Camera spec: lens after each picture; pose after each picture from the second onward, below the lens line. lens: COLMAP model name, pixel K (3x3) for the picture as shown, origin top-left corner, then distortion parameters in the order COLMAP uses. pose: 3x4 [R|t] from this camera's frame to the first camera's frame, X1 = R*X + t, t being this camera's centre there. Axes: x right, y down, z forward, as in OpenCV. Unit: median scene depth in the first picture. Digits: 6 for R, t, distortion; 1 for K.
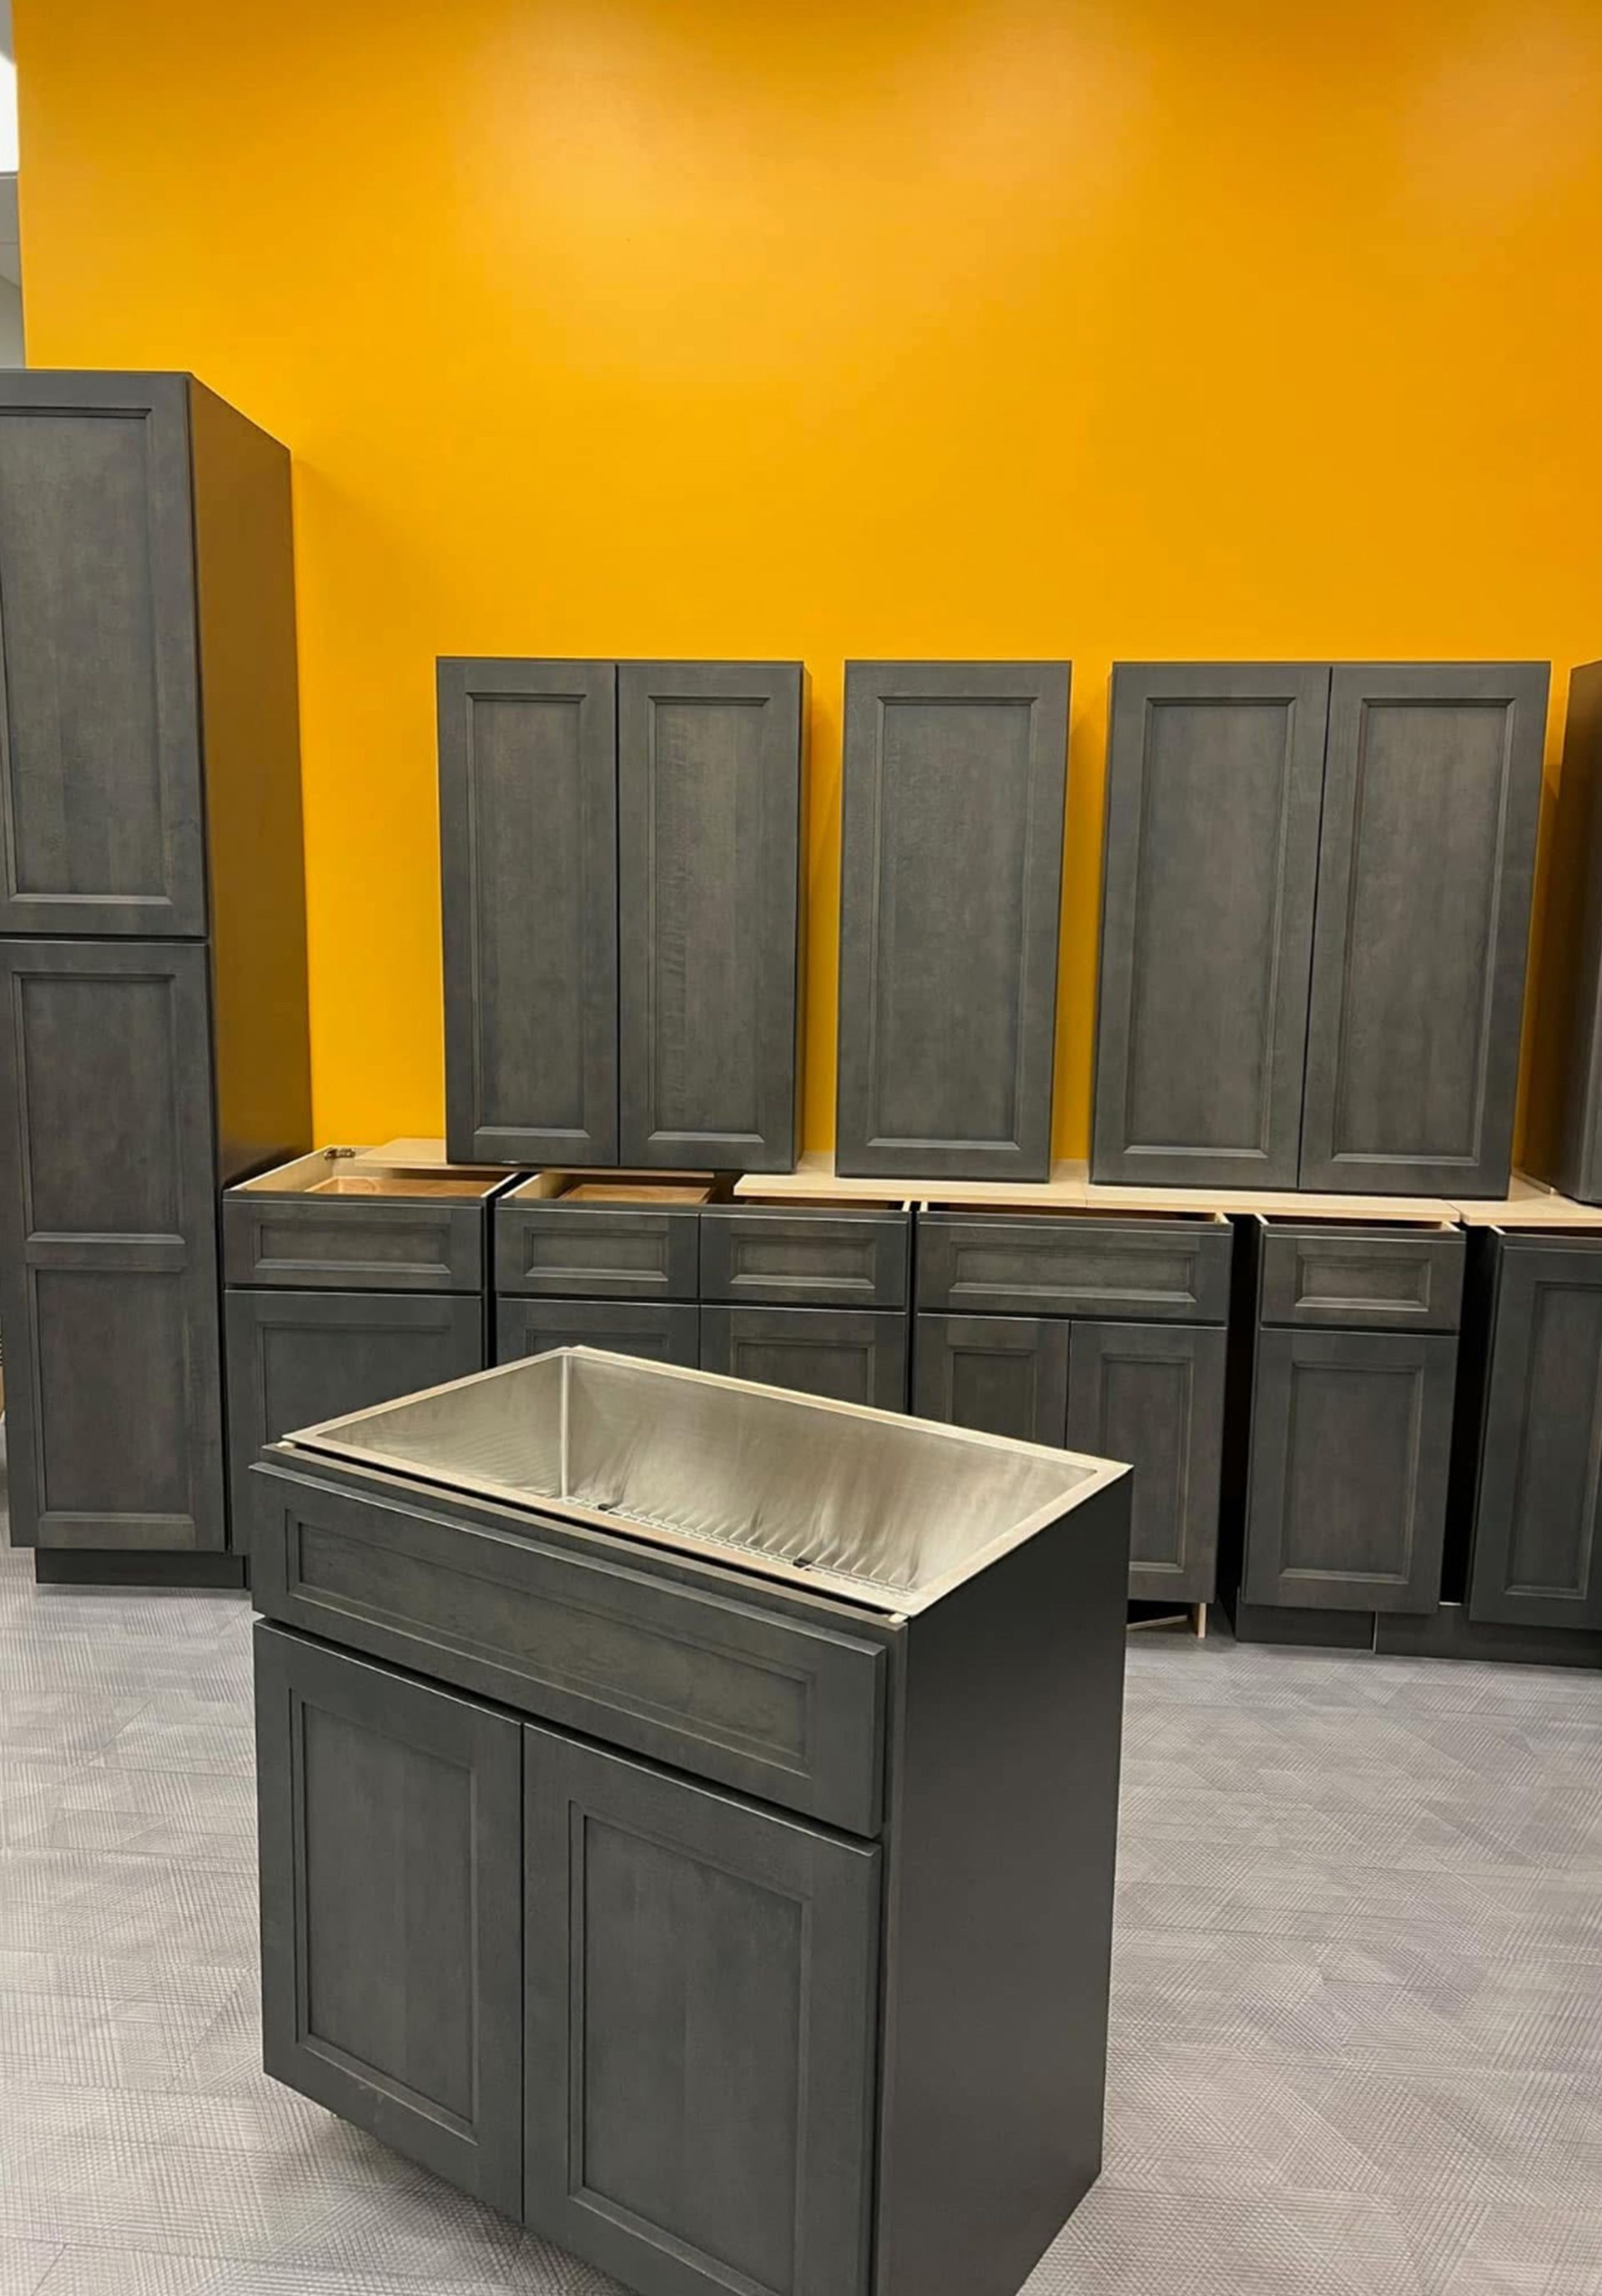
lens RADIAL K [[1718.5, 0, 798.8], [0, 1718.5, 1152.4], [0, 0, 1]] dist [0.008749, -0.012619]
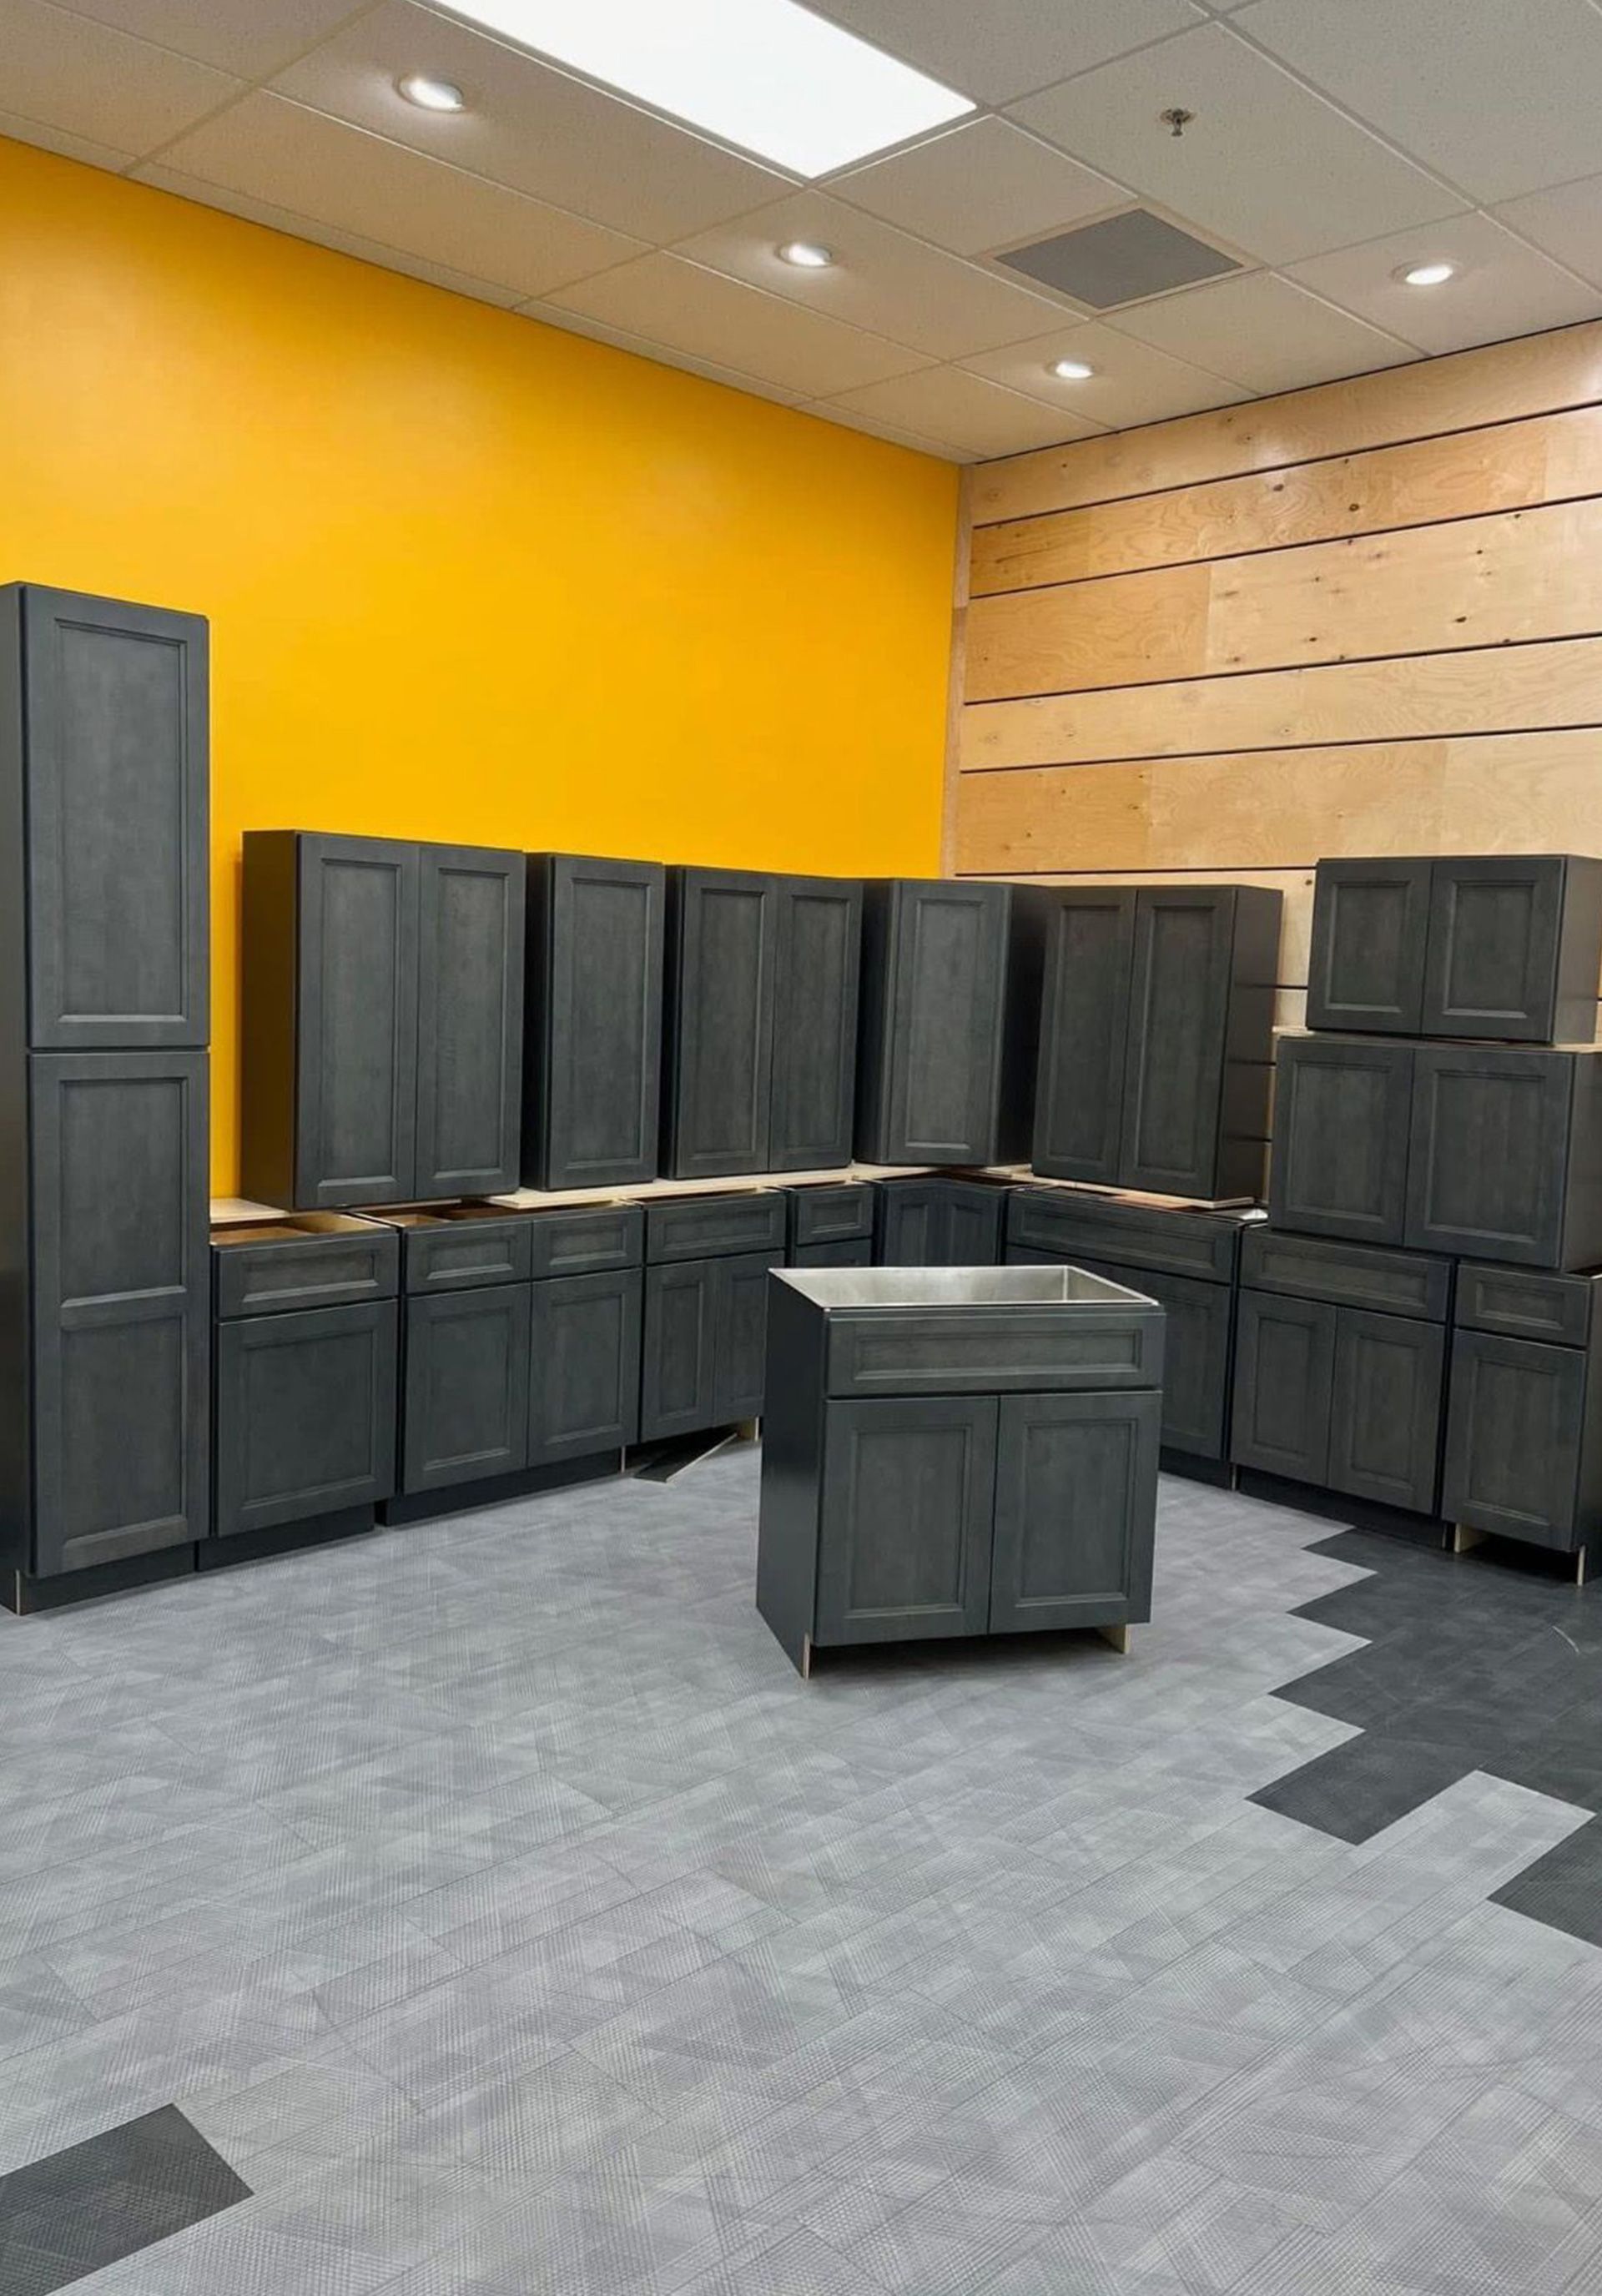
lens RADIAL K [[1718.5, 0, 803.9], [0, 1718.5, 1141.1], [0, 0, 1]] dist [0.008749, -0.012619]
pose [[0.663043, -0.073203, 0.744993, -0.993732], [0.097384, 0.995185, 0.011115, -0.025683], [-0.742219, 0.065181, 0.666980, -0.171670]]
